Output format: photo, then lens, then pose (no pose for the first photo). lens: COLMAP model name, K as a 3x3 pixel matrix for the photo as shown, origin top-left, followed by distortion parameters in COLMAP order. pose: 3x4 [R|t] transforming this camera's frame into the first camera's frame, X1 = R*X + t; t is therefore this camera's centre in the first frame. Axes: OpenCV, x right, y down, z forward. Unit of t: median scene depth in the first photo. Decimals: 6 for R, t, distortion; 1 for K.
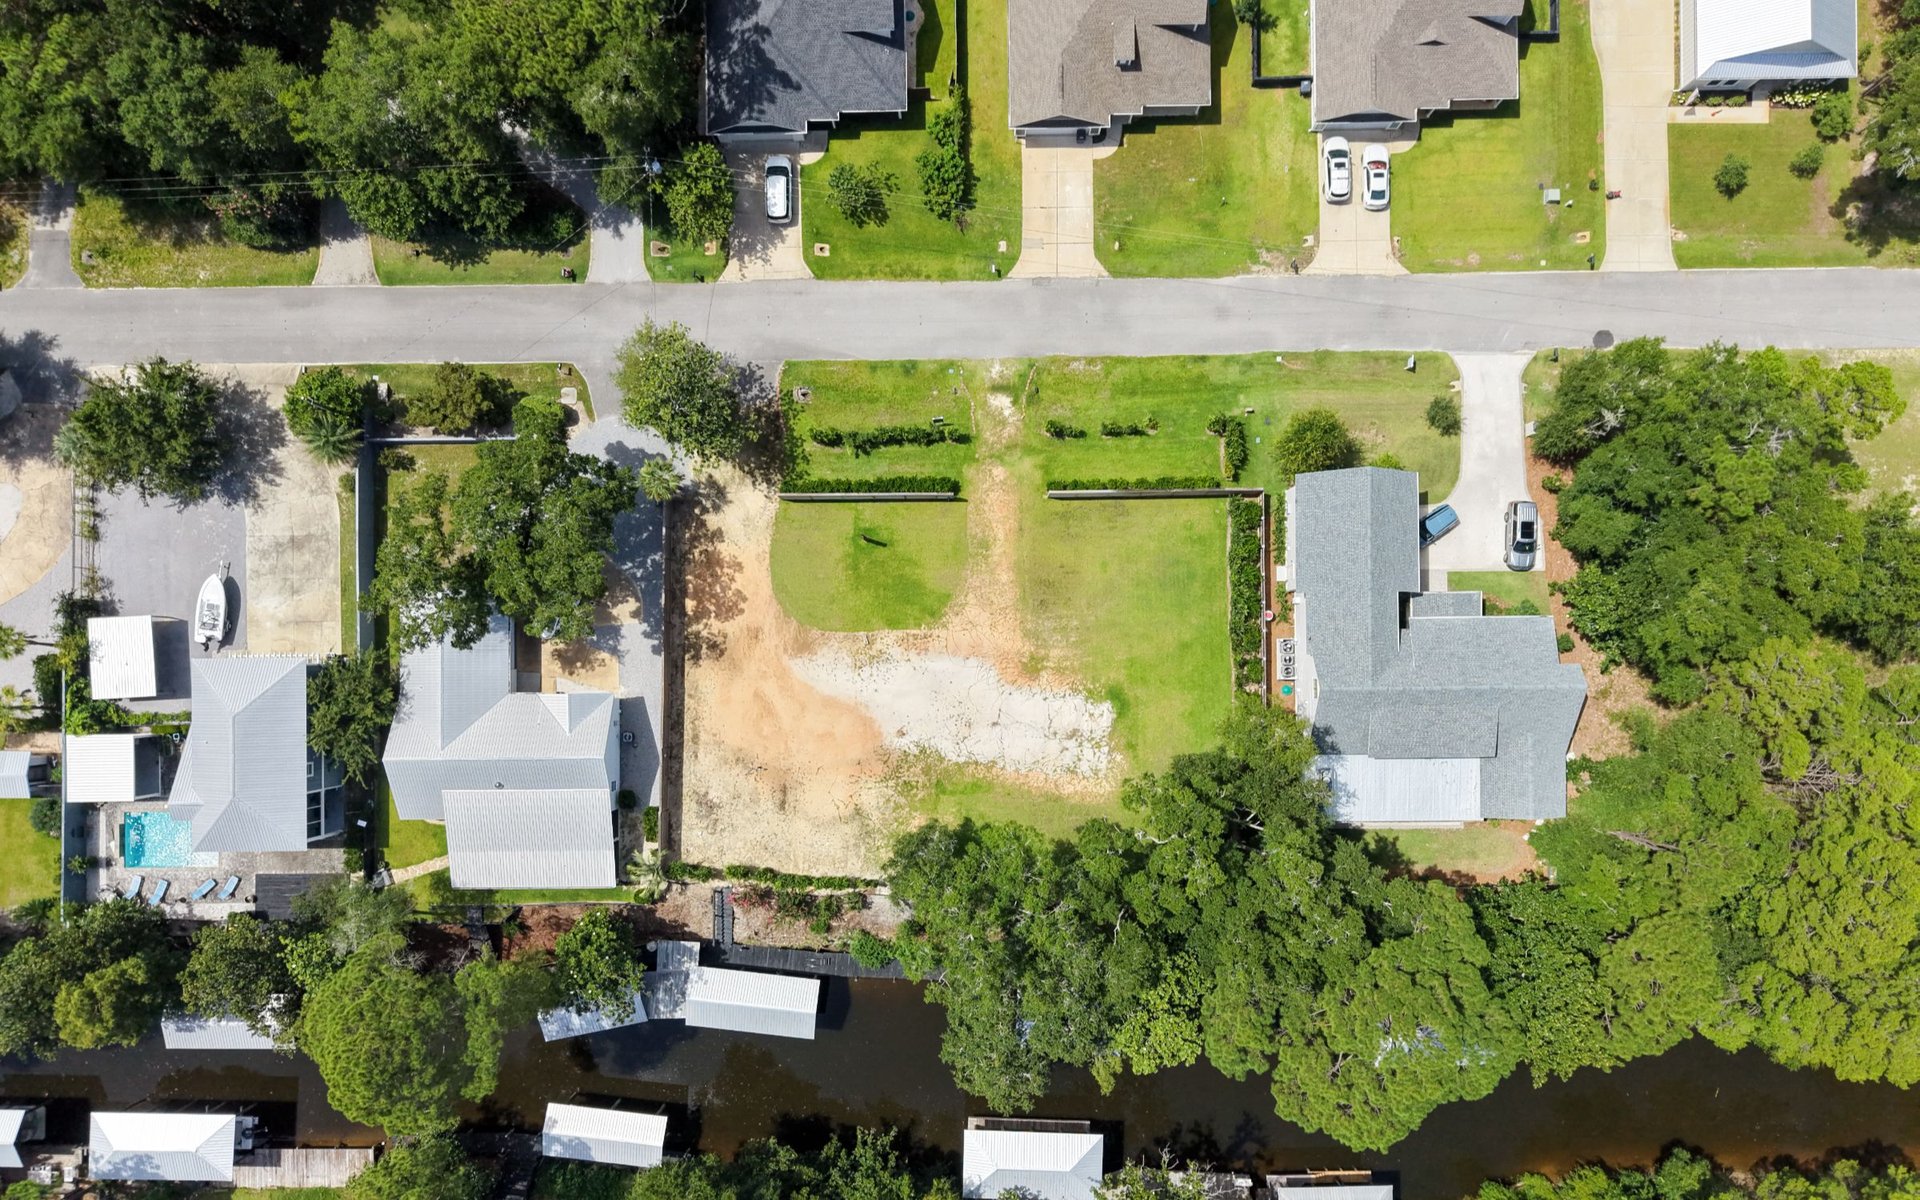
lens RADIAL K [[1259.9, 0, 961.8], [0, 1259.9, 661.4], [0, 0, 1]] dist [0.061527, -0.068840]
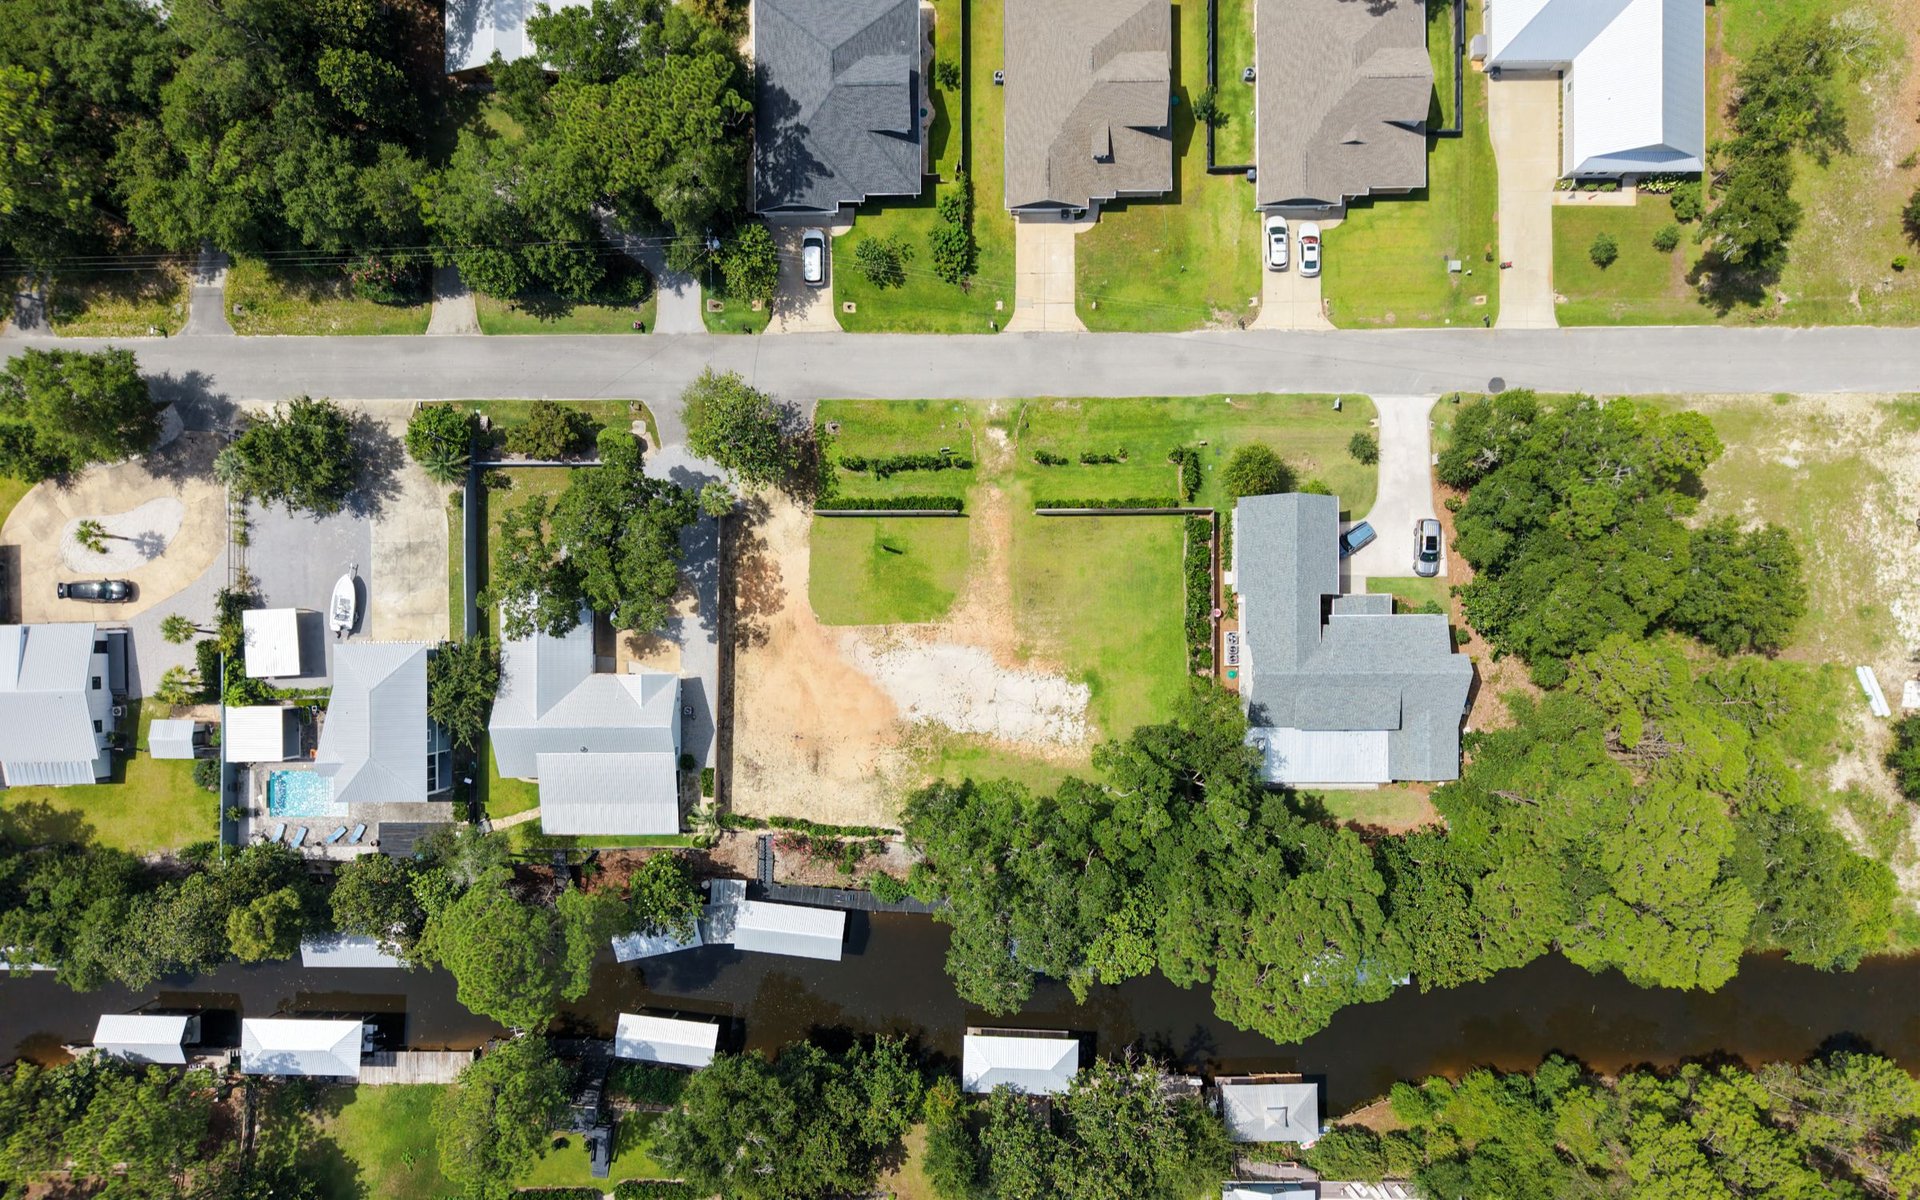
lens RADIAL K [[1259.9, 0, 961.8], [0, 1259.9, 661.4], [0, 0, 1]] dist [0.061527, -0.068840]
pose [[0.999989, 0.004623, 0.000132, -0.002205], [-0.004625, 0.999930, 0.010878, -0.001698], [-0.000081, -0.010879, 0.999941, -0.208565]]
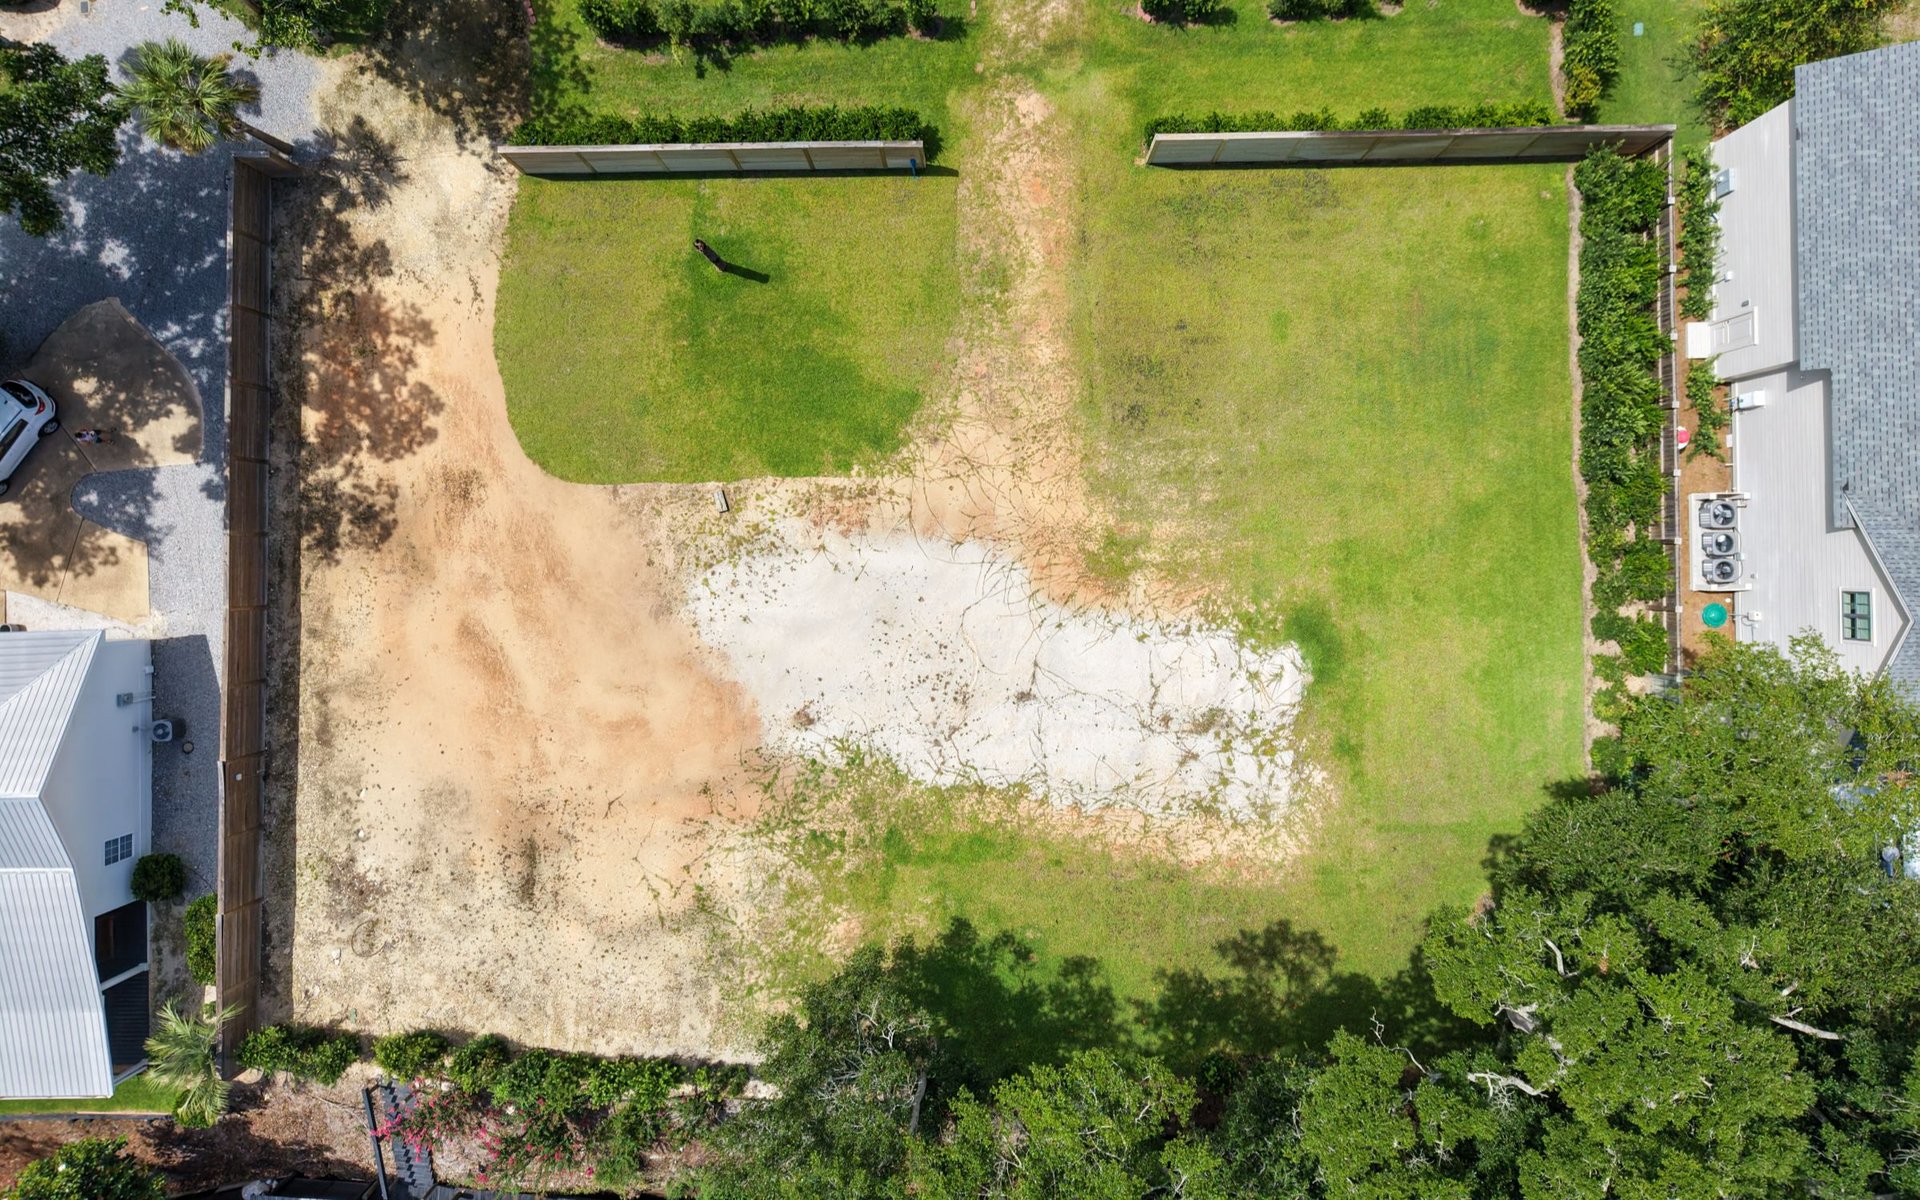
lens RADIAL K [[1122.7, 0, 957.6], [0, 1122.7, 554.1], [0, 0, 1]] dist [0.000937, 0.000220]
pose [[0.999950, -0.003396, -0.009405, 0.007538], [0.003250, 0.999876, -0.015424, 0.007151], [0.009456, 0.015393, 0.999837, 0.621705]]
